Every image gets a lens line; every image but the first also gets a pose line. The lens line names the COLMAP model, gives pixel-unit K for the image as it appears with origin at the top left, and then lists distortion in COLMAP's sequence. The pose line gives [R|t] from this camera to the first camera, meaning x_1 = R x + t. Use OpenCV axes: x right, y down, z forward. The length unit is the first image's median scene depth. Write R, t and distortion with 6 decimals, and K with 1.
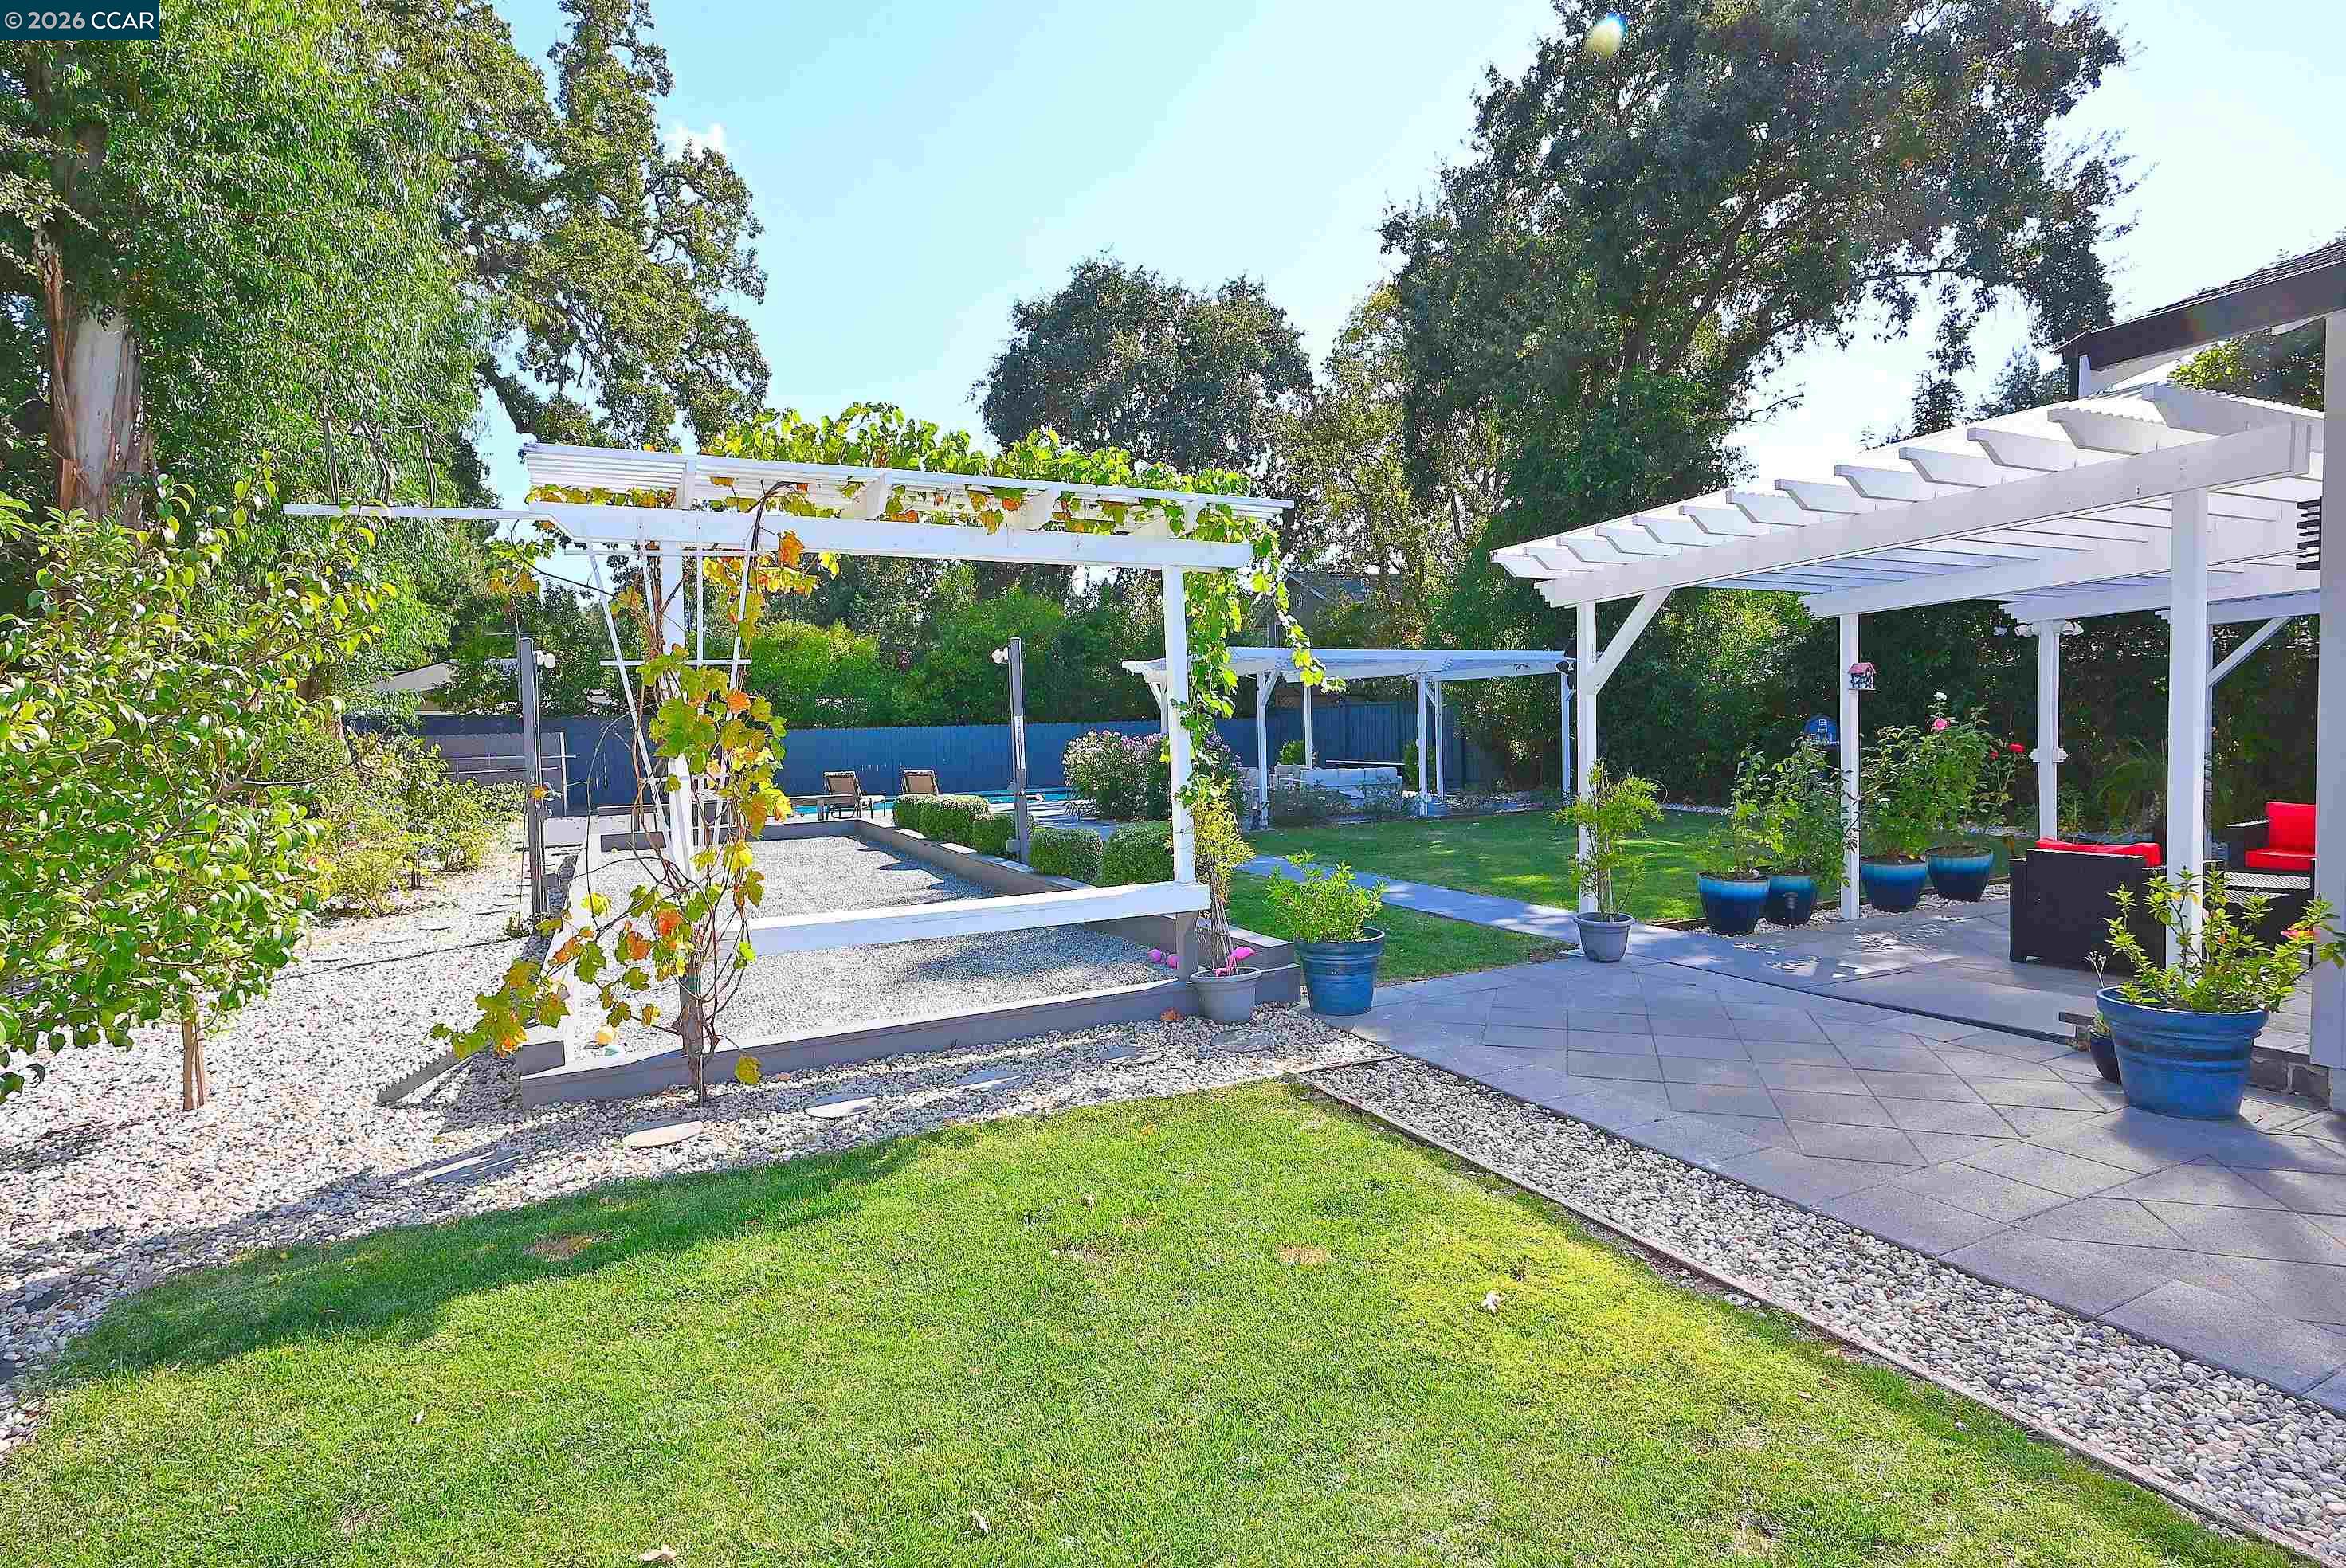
lens RADIAL K [[1148.9, 0, 1173.0], [0, 1148.9, 784.0], [0, 0, 1]] dist [0.003614, 0.000388]
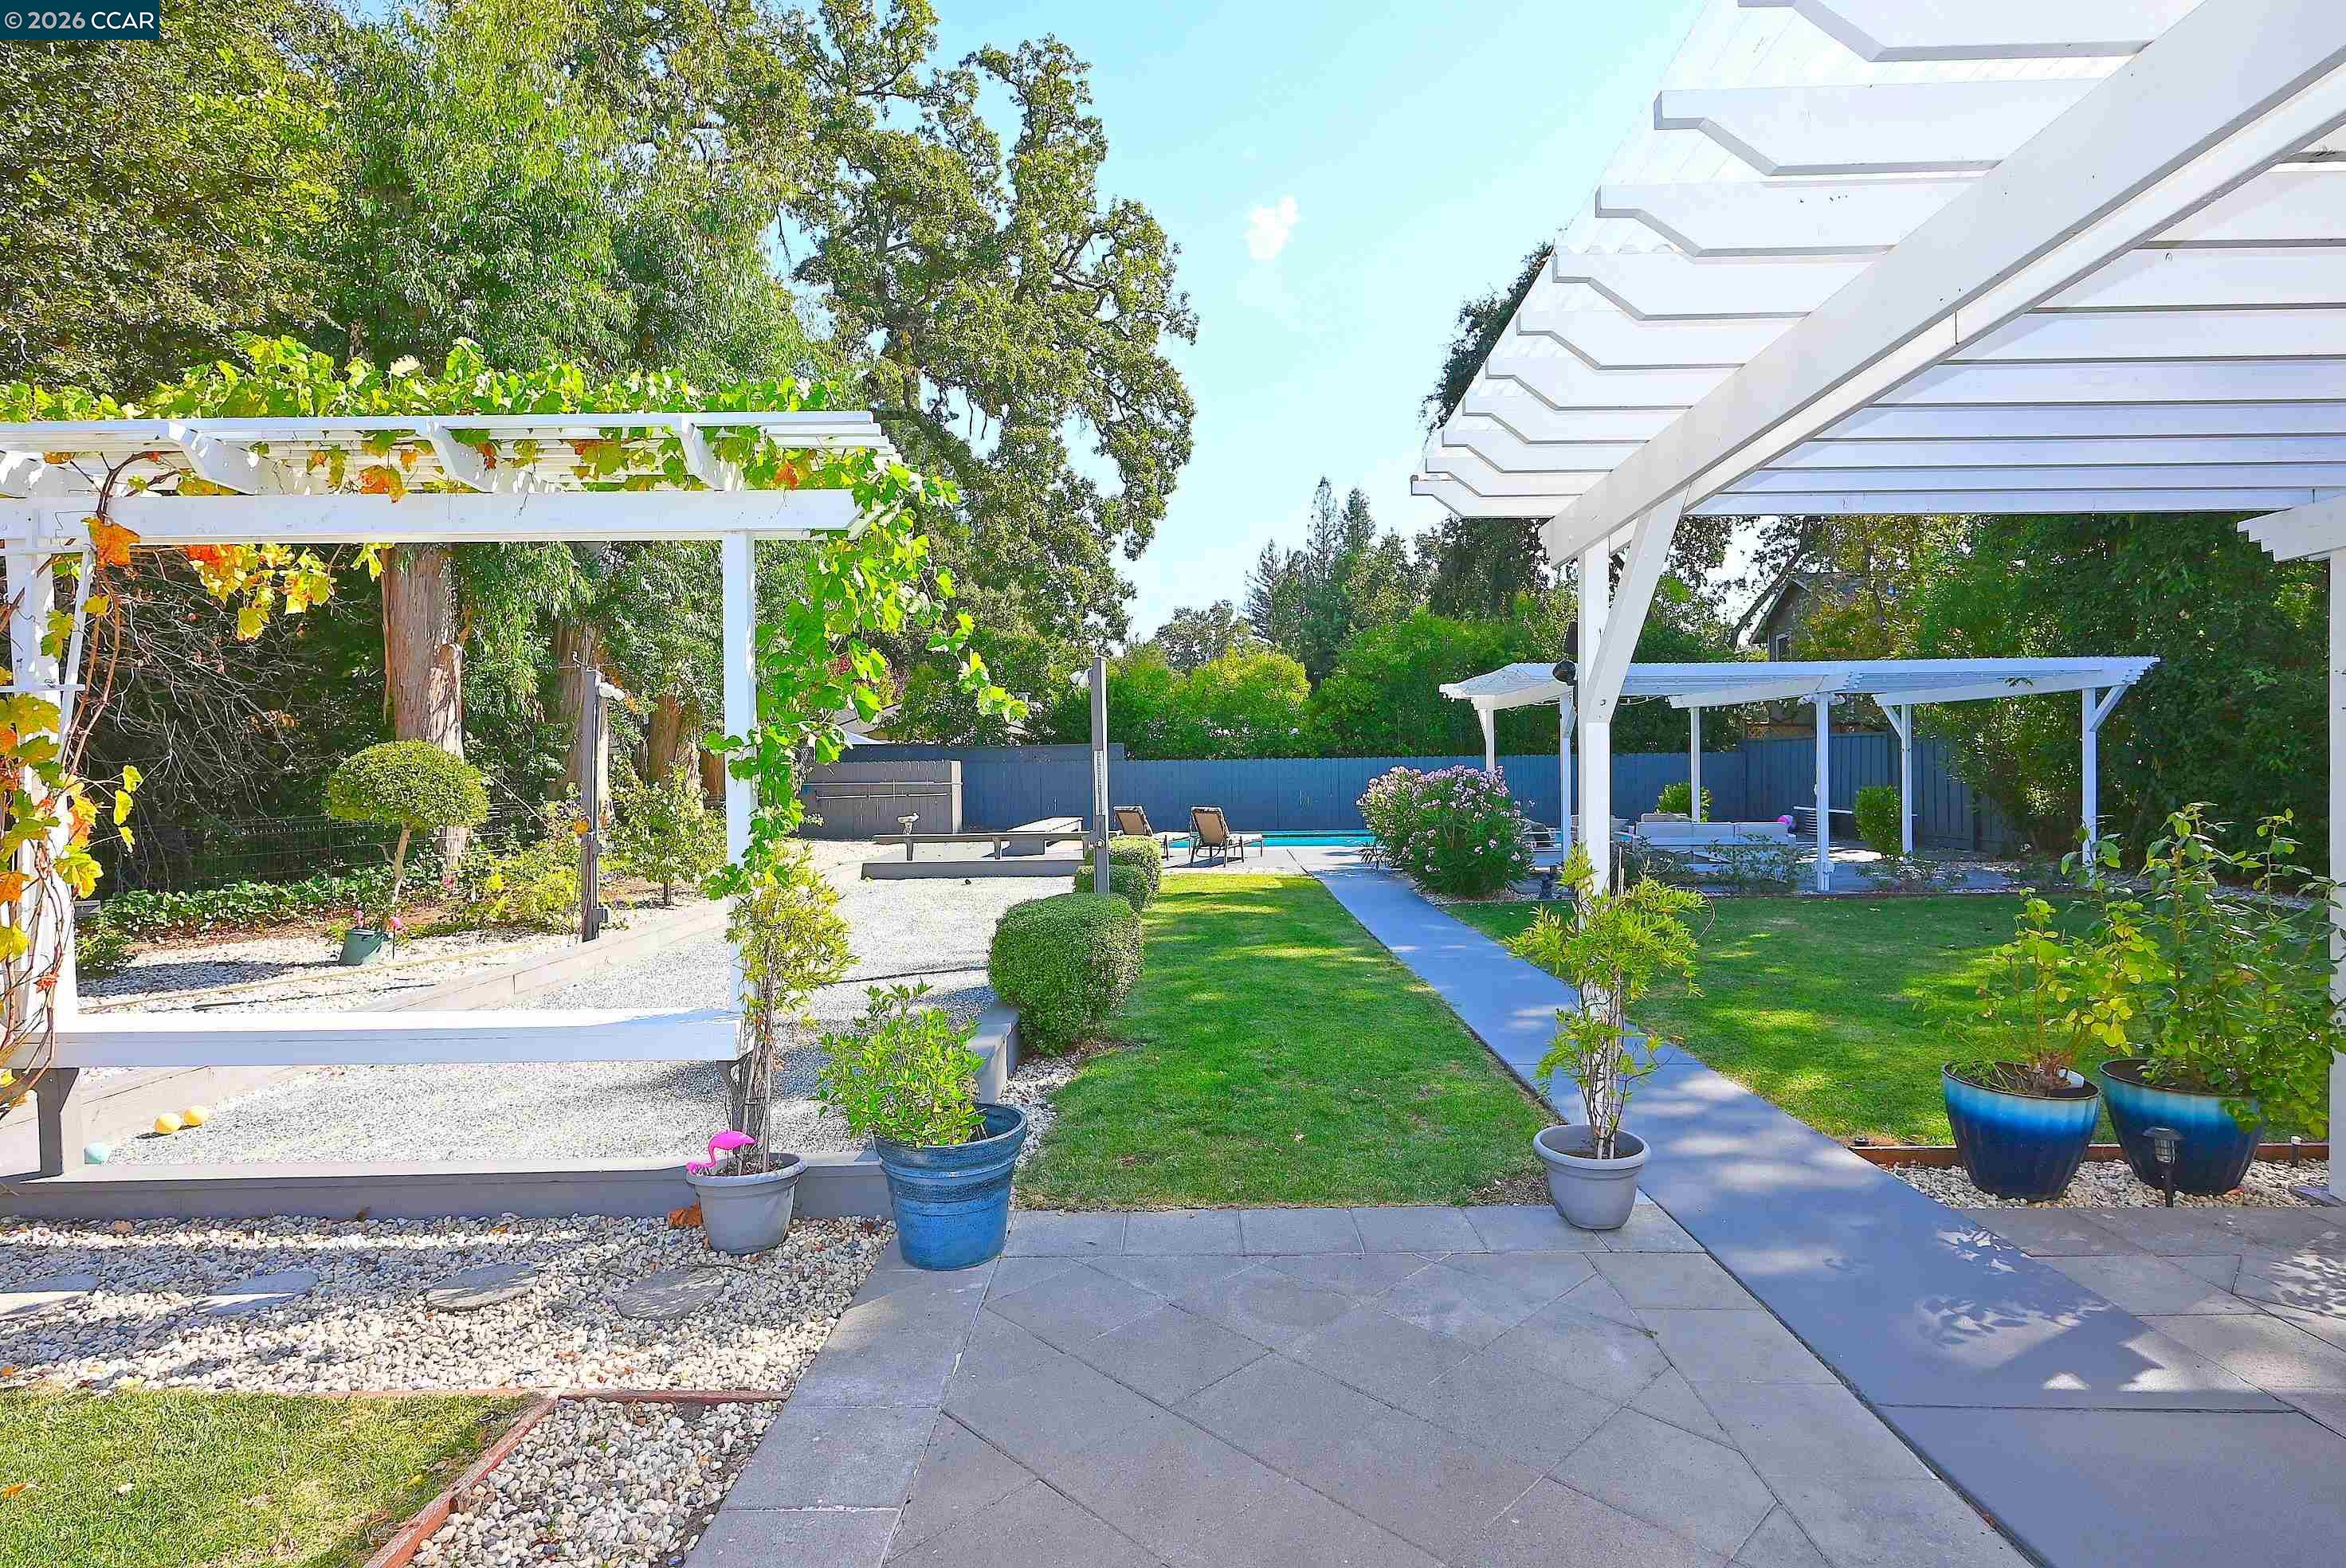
lens RADIAL K [[1148.9, 0, 1173.0], [0, 1148.9, 784.0], [0, 0, 1]] dist [0.003614, 0.000388]
pose [[0.895249, 0.019894, -0.445122, 0.197481], [-0.031530, 0.999327, -0.018750, -0.014817], [0.444449, 0.030820, 0.895274, 0.196819]]
